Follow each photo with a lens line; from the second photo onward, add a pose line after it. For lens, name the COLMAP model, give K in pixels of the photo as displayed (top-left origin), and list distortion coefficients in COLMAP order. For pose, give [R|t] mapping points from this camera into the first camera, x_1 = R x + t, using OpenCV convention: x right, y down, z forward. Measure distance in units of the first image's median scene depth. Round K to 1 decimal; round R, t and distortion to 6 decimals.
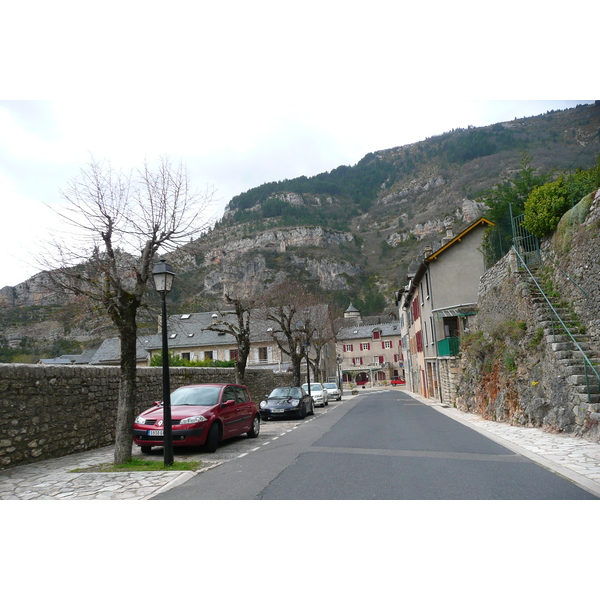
lens RADIAL K [[484.3, 0, 300.0], [0, 484.3, 300.0], [0, 0, 1]] dist [-0.013261, 0.003856]
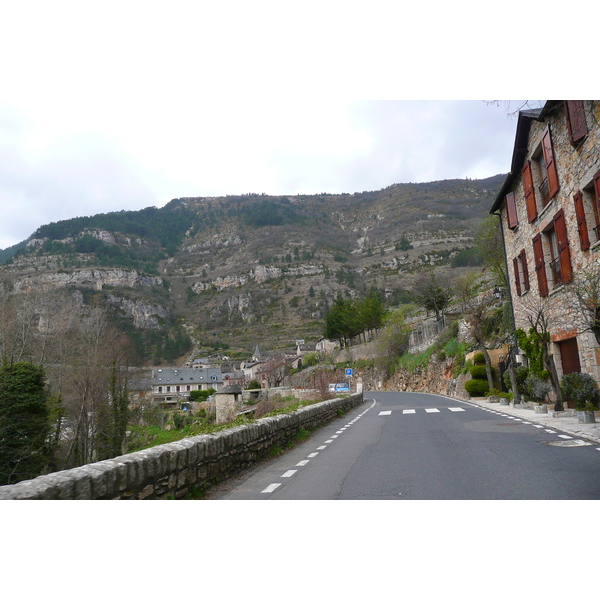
lens RADIAL K [[484.3, 0, 300.0], [0, 484.3, 300.0], [0, 0, 1]] dist [-0.013261, 0.003856]
pose [[0.901034, 0.092426, 0.423787, -0.081704], [-0.066766, 0.994943, -0.075039, -0.022051], [-0.428580, 0.039318, 0.902648, -0.179708]]
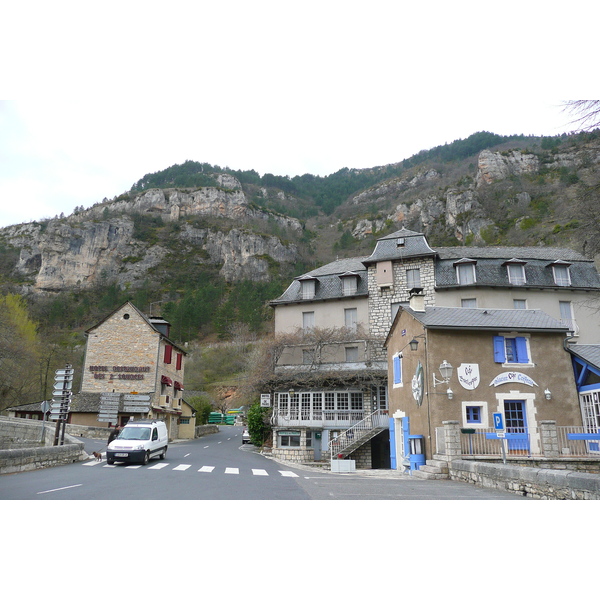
lens RADIAL K [[484.3, 0, 300.0], [0, 484.3, 300.0], [0, 0, 1]] dist [-0.013261, 0.003856]
pose [[0.995725, 0.082692, 0.041148, 0.095966], [-0.076746, 0.988596, -0.129568, 0.055964], [-0.051393, 0.125856, 0.990716, 0.390420]]
